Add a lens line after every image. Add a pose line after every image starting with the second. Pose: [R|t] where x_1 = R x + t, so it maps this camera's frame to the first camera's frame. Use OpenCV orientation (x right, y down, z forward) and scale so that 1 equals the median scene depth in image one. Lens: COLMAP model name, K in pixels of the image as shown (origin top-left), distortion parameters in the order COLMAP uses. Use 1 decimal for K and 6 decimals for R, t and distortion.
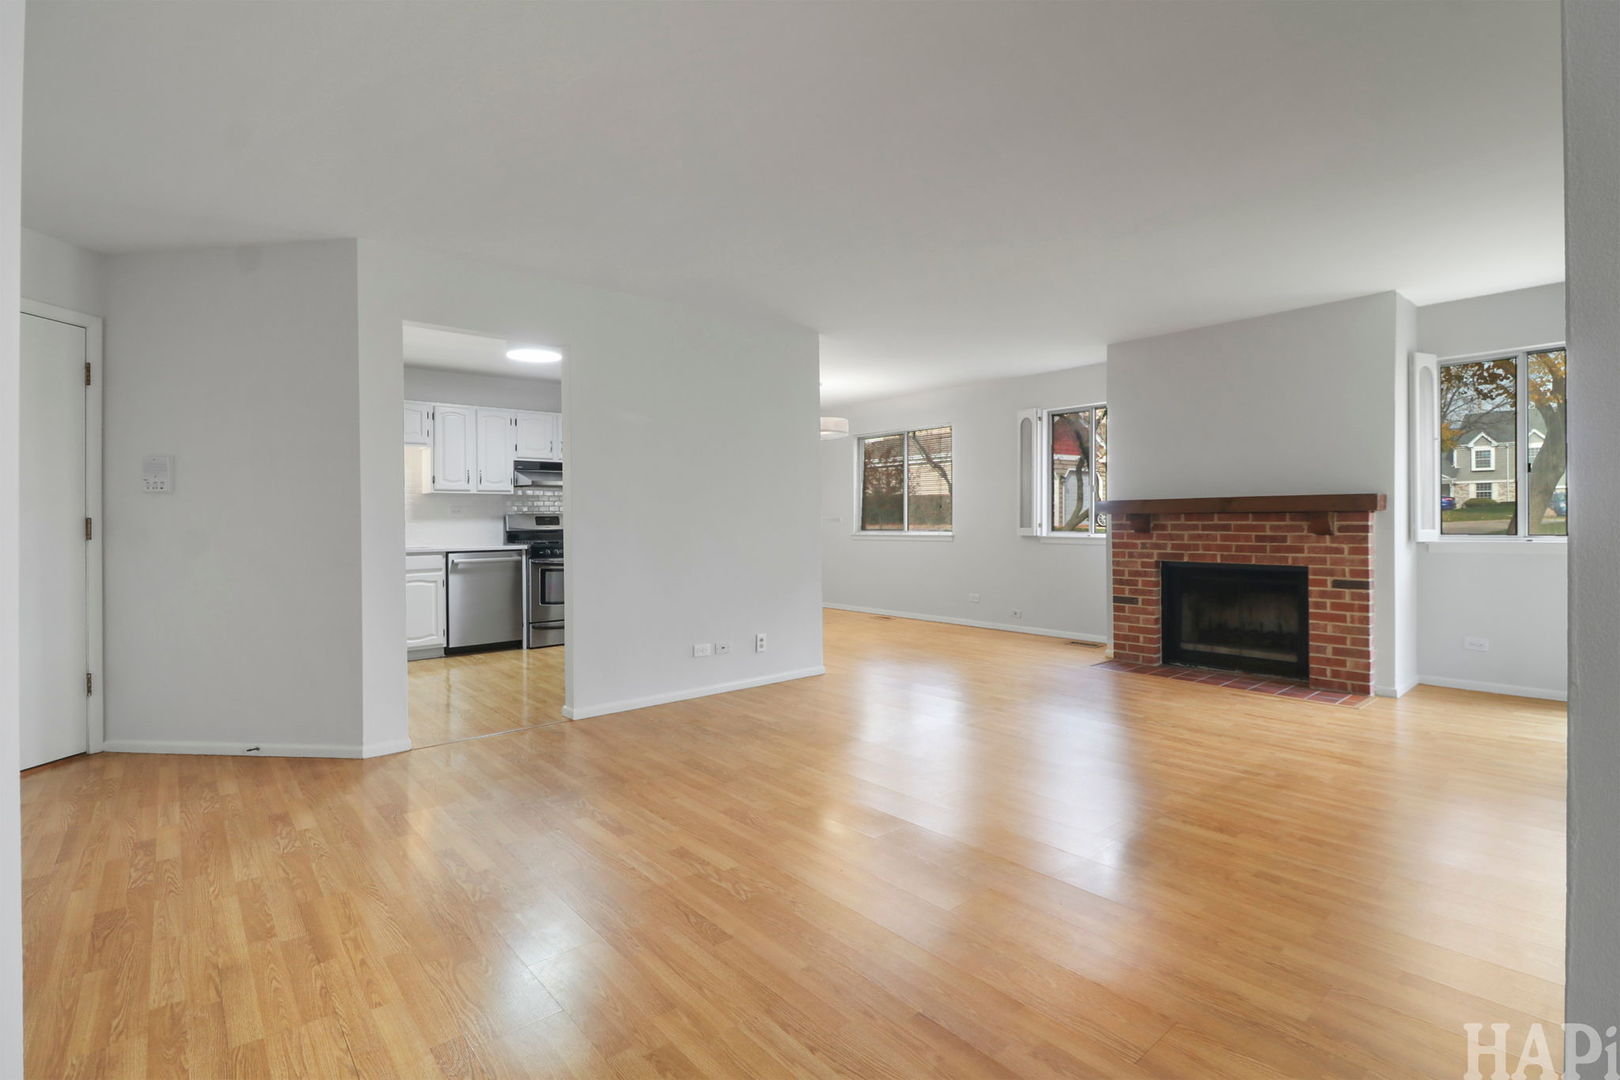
lens RADIAL K [[751.2, 0, 806.9], [0, 751.2, 524.2], [0, 0, 1]] dist [-0.002994, -0.000552]
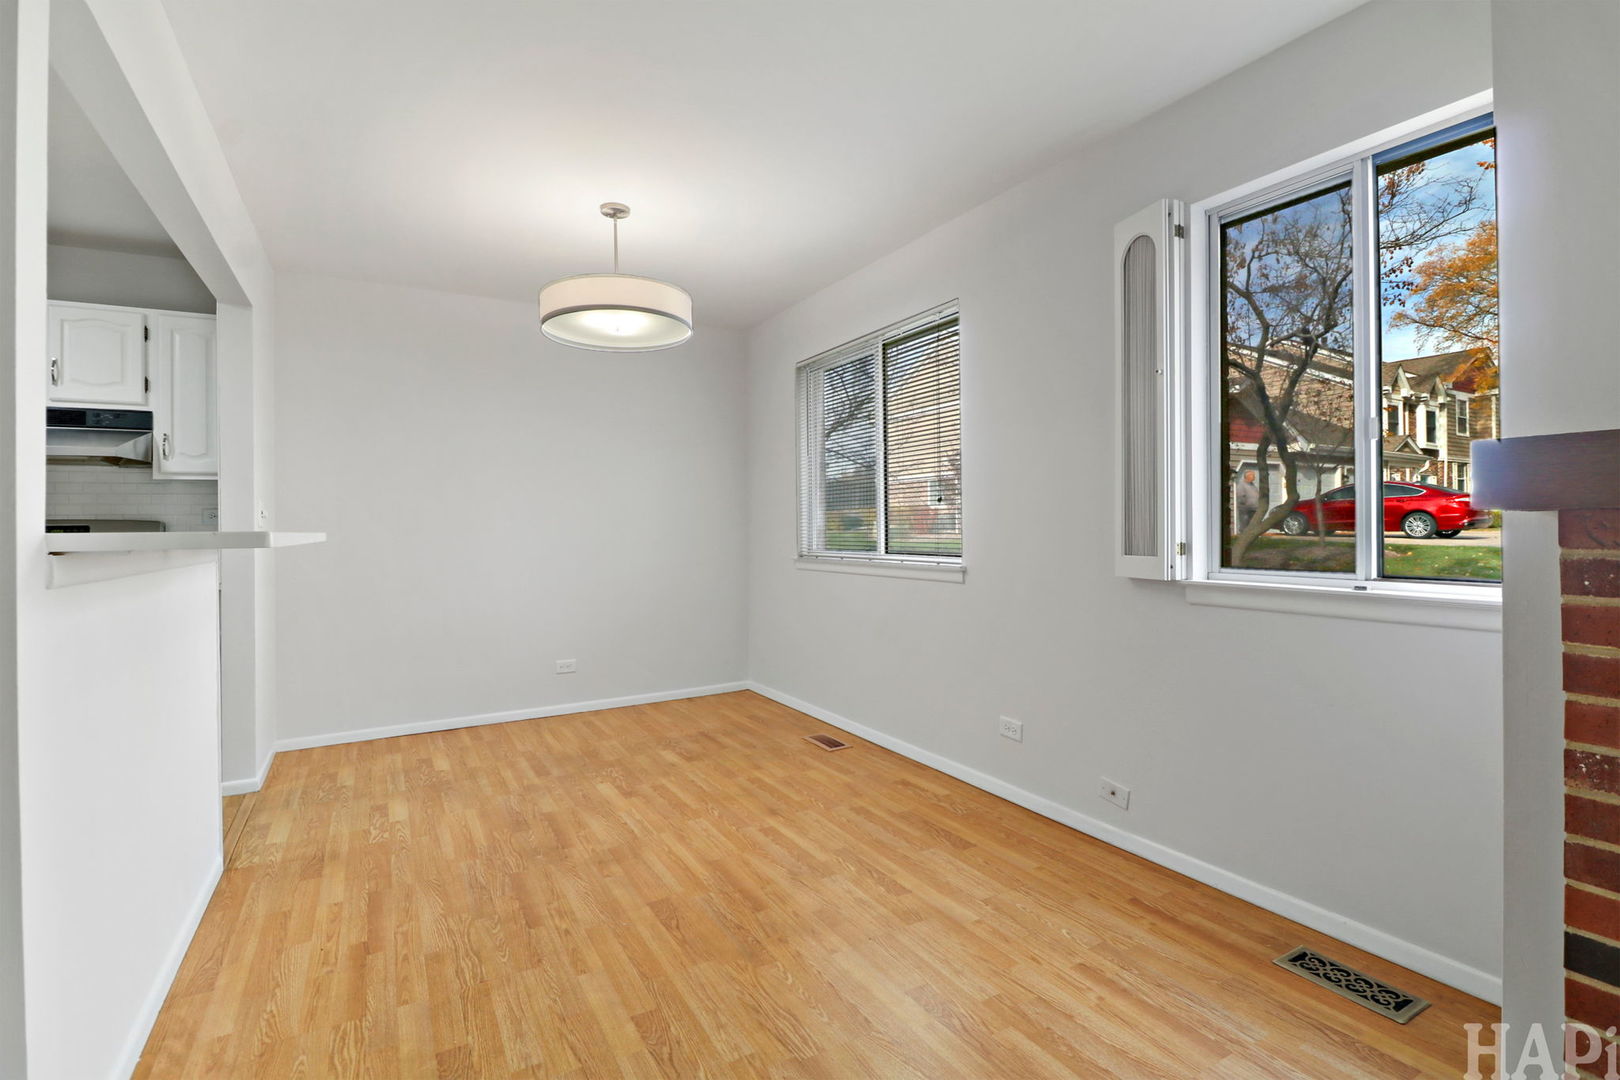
lens RADIAL K [[751.2, 0, 806.9], [0, 751.2, 524.2], [0, 0, 1]] dist [-0.002994, -0.000552]
pose [[0.981781, -0.003160, -0.189992, 0.274091], [0.001478, 0.999958, -0.008994, -0.009162], [0.190012, 0.008550, 0.981745, 0.838395]]
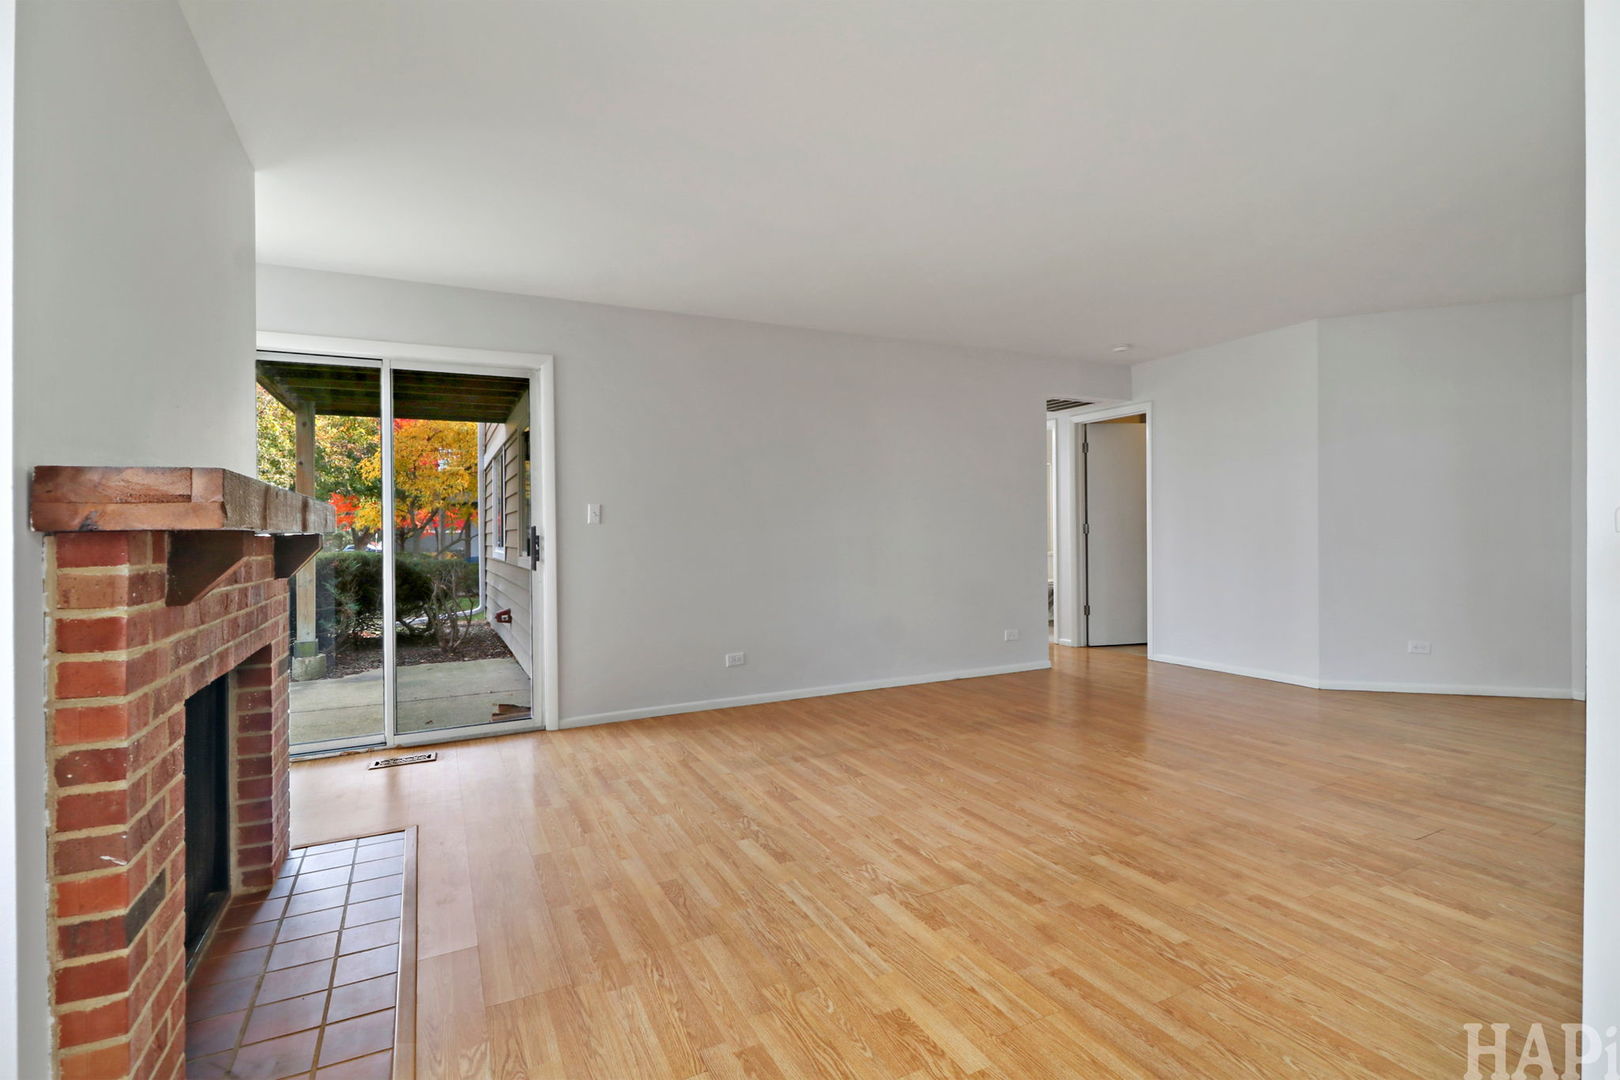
lens RADIAL K [[766.7, 0, 806.3], [0, 766.7, 531.7], [0, 0, 1]] dist [-0.001737, -0.000519]
pose [[-0.973845, 0.023935, 0.225949, 0.184397], [0.025293, 0.999675, 0.003117, -0.008913], [-0.225801, 0.008750, -0.974134, 1.257738]]
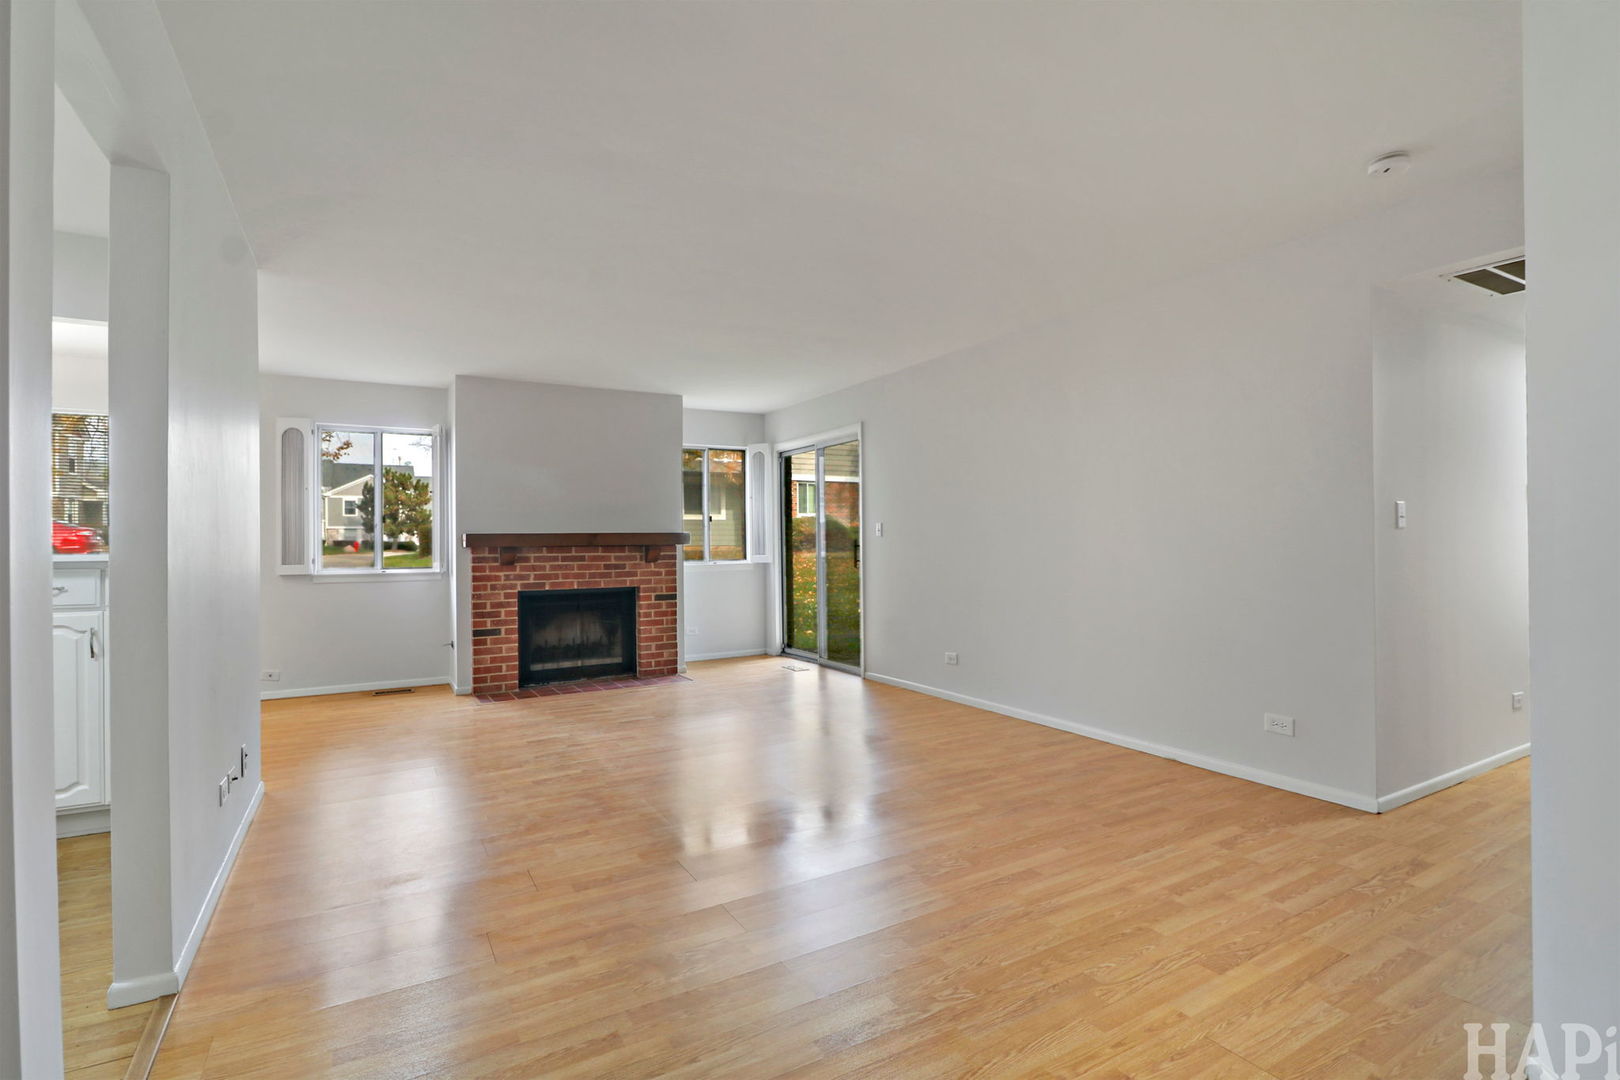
lens RADIAL K [[766.7, 0, 806.3], [0, 766.7, 531.7], [0, 0, 1]] dist [-0.001737, -0.000519]
pose [[0.182215, 0.019858, 0.983058, -0.546232], [0.016191, 0.999600, -0.023193, -0.003675], [-0.983125, 0.020143, 0.181821, 0.413467]]
